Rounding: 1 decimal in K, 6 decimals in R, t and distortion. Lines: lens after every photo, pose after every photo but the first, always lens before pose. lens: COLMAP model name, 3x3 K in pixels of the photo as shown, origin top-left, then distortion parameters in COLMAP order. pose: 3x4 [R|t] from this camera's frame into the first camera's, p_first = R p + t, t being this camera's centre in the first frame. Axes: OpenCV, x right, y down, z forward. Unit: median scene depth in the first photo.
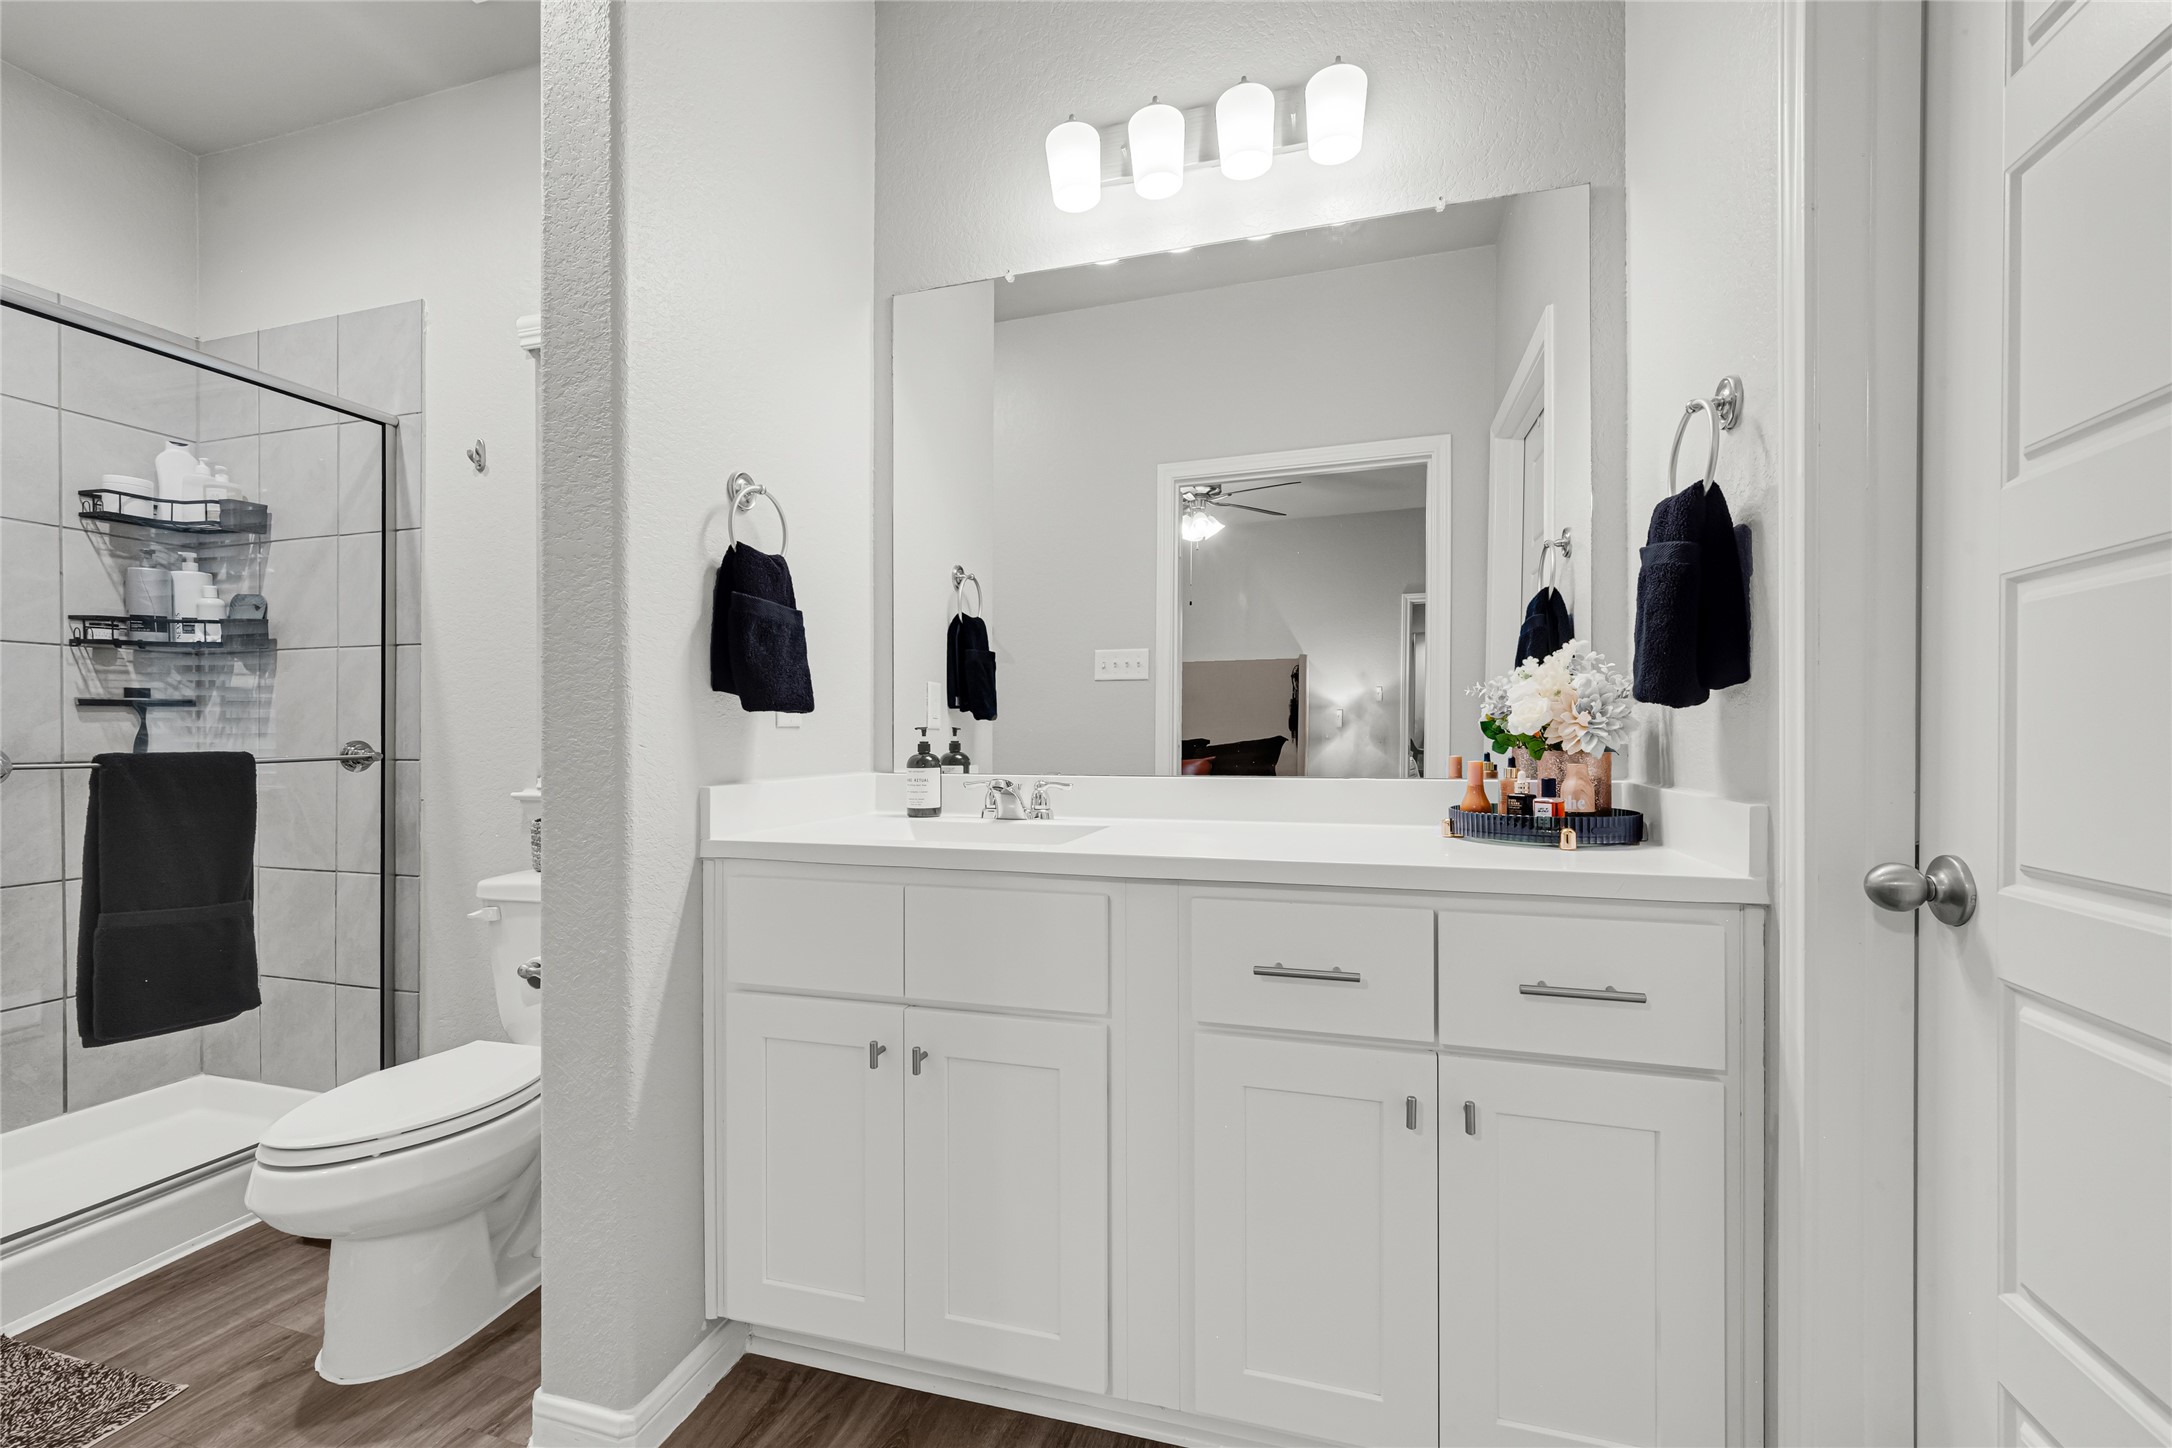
lens RADIAL K [[893.7, 0, 1084.5], [0, 893.7, 729.7], [0, 0, 1]] dist [-0.000907, 0.000015]
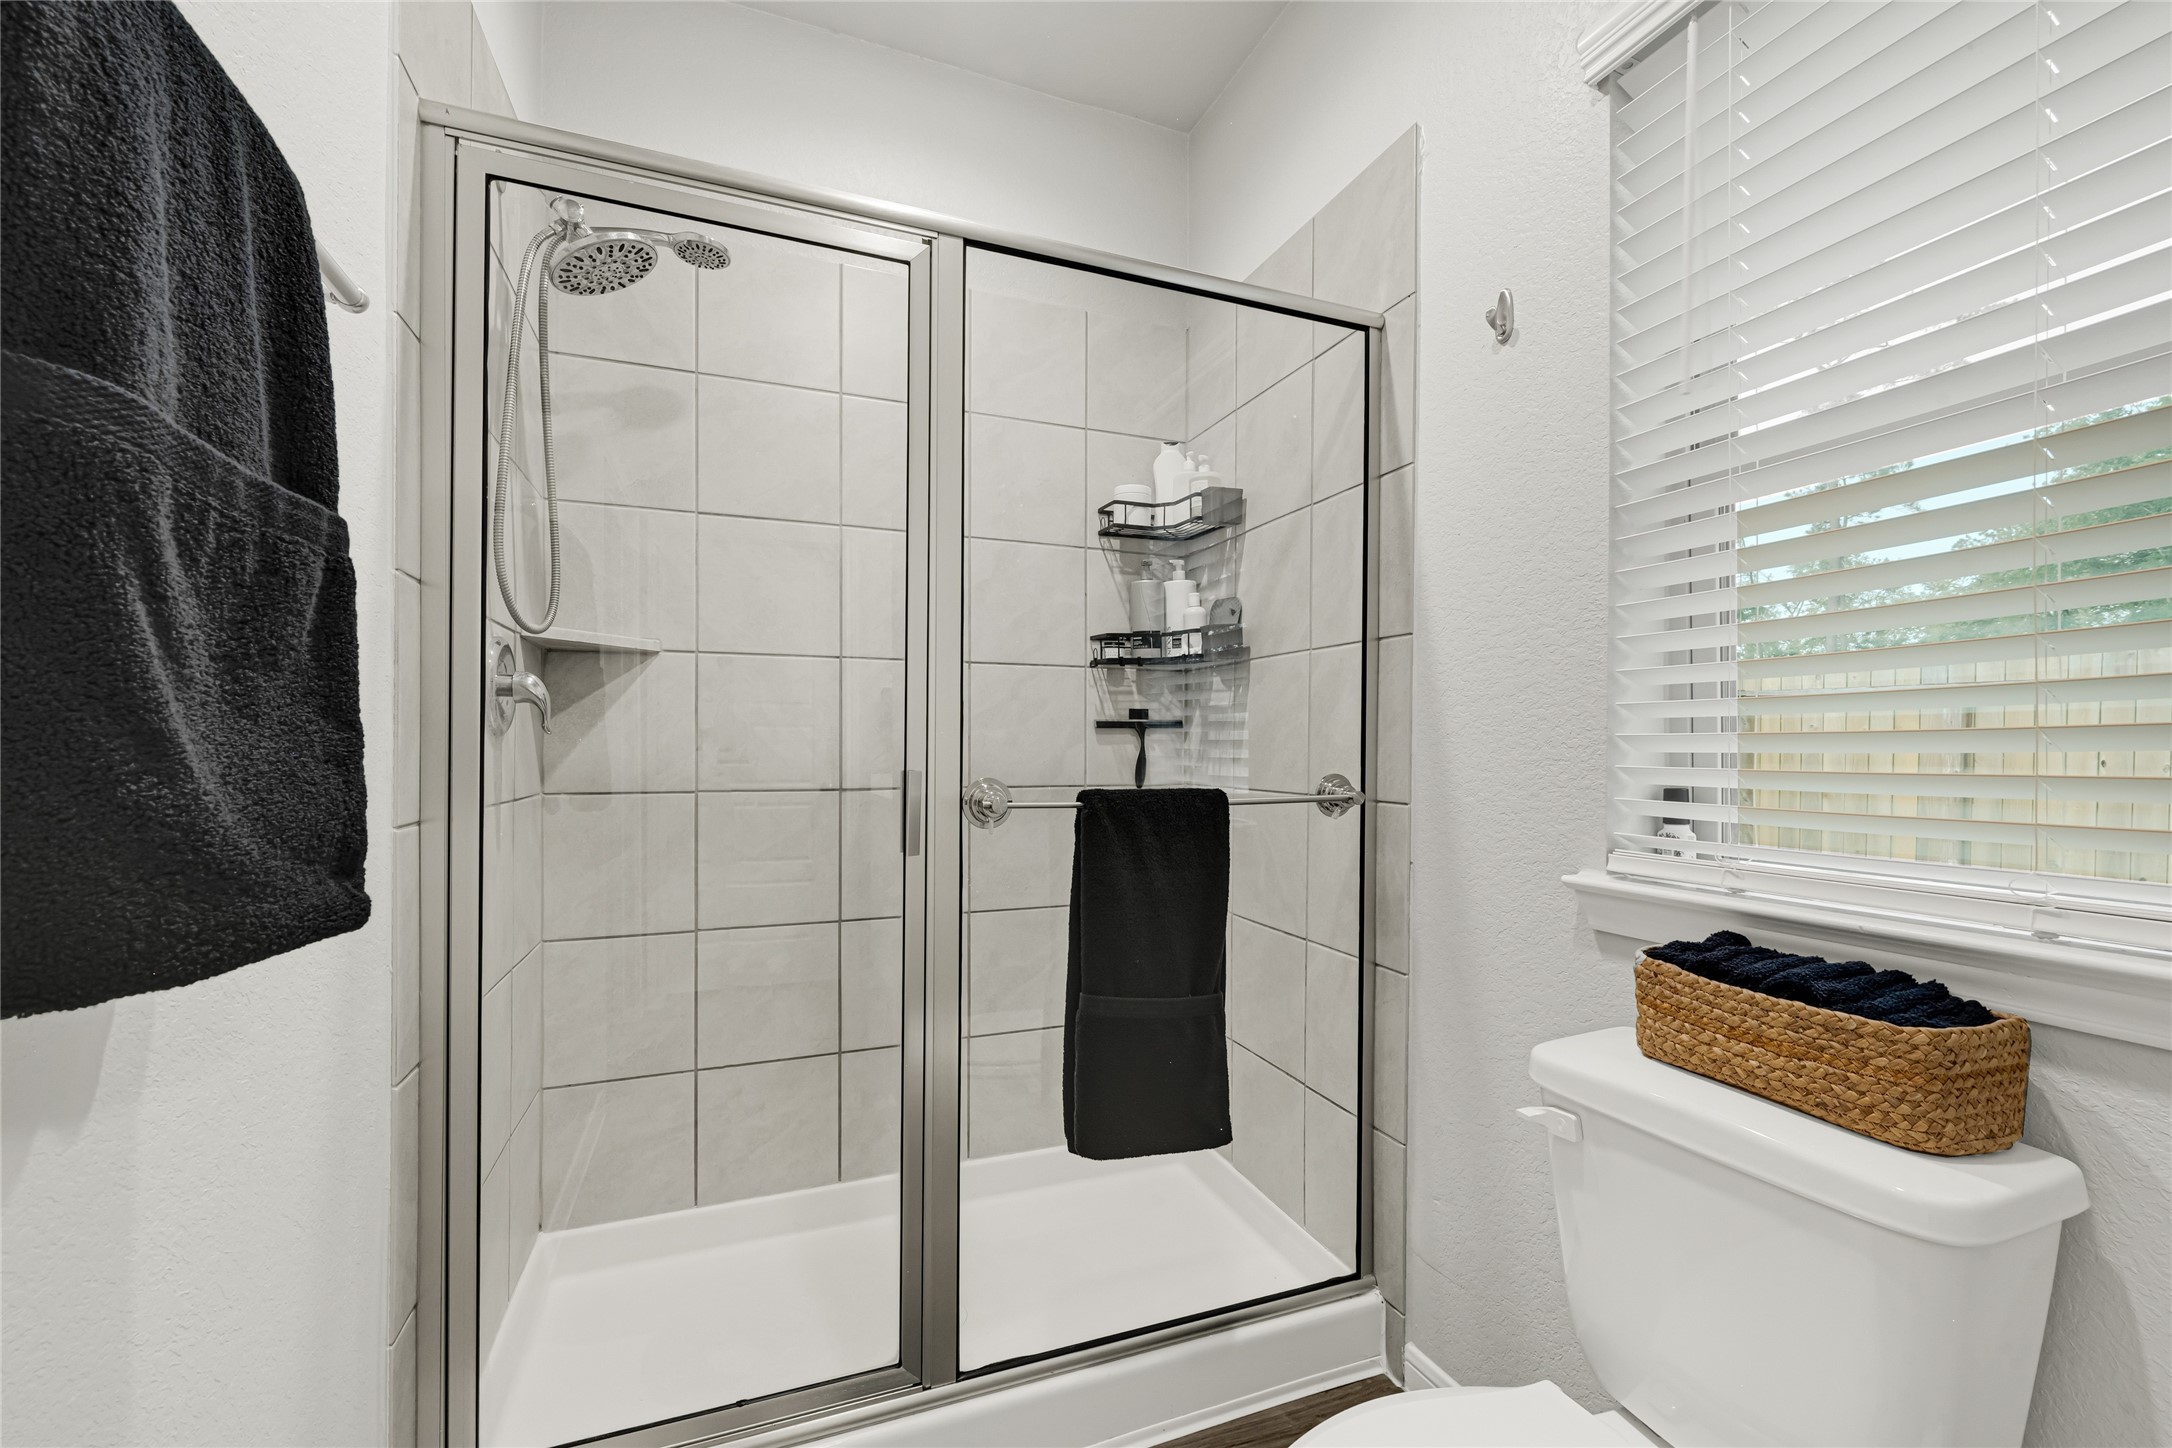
lens RADIAL K [[893.7, 0, 1084.5], [0, 893.7, 729.7], [0, 0, 1]] dist [-0.000907, 0.000015]
pose [[0.611253, -0.004714, -0.791421, -0.350699], [-0.008596, 0.999884, -0.012595, -0.012247], [0.791389, 0.014502, 0.611141, 0.381240]]
